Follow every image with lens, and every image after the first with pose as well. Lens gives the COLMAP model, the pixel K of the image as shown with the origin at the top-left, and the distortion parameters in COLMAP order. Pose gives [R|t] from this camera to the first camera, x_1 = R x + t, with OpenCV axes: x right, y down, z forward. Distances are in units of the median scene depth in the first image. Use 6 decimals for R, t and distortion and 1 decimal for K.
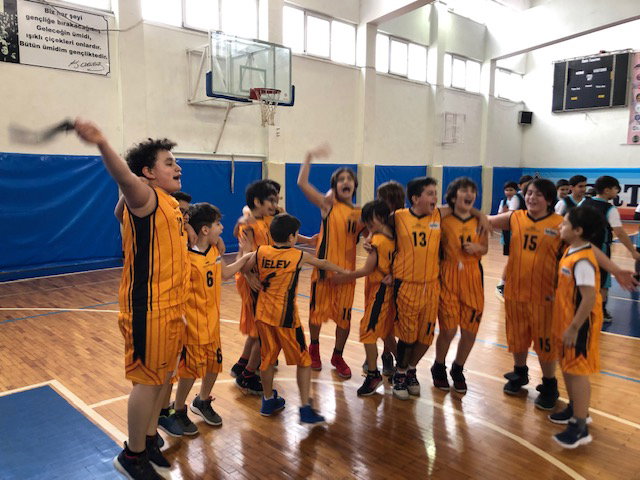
lens RADIAL K [[527.2, 0, 311.6], [0, 527.2, 236.6], [0, 0, 1]] dist [0.034901, -0.009106]
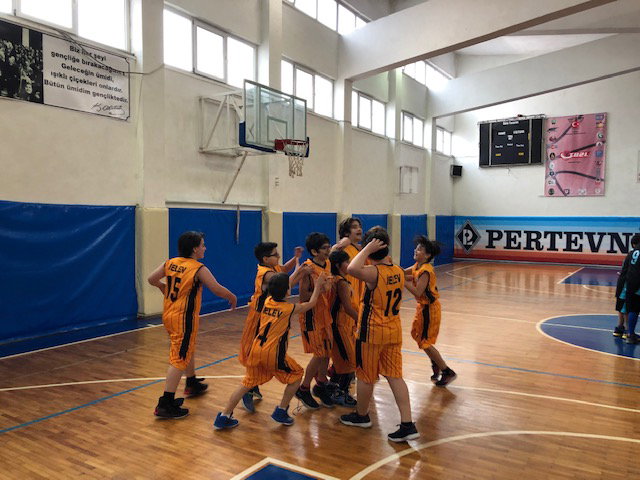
lens RADIAL K [[528.1, 0, 335.6], [0, 528.1, 241.2], [0, 0, 1]] dist [0.045560, 0.007728]
pose [[0.970661, -0.008690, 0.240294, -0.162162], [0.026965, 0.996977, -0.072867, -0.008635], [-0.238934, 0.077209, 0.967961, 0.015797]]
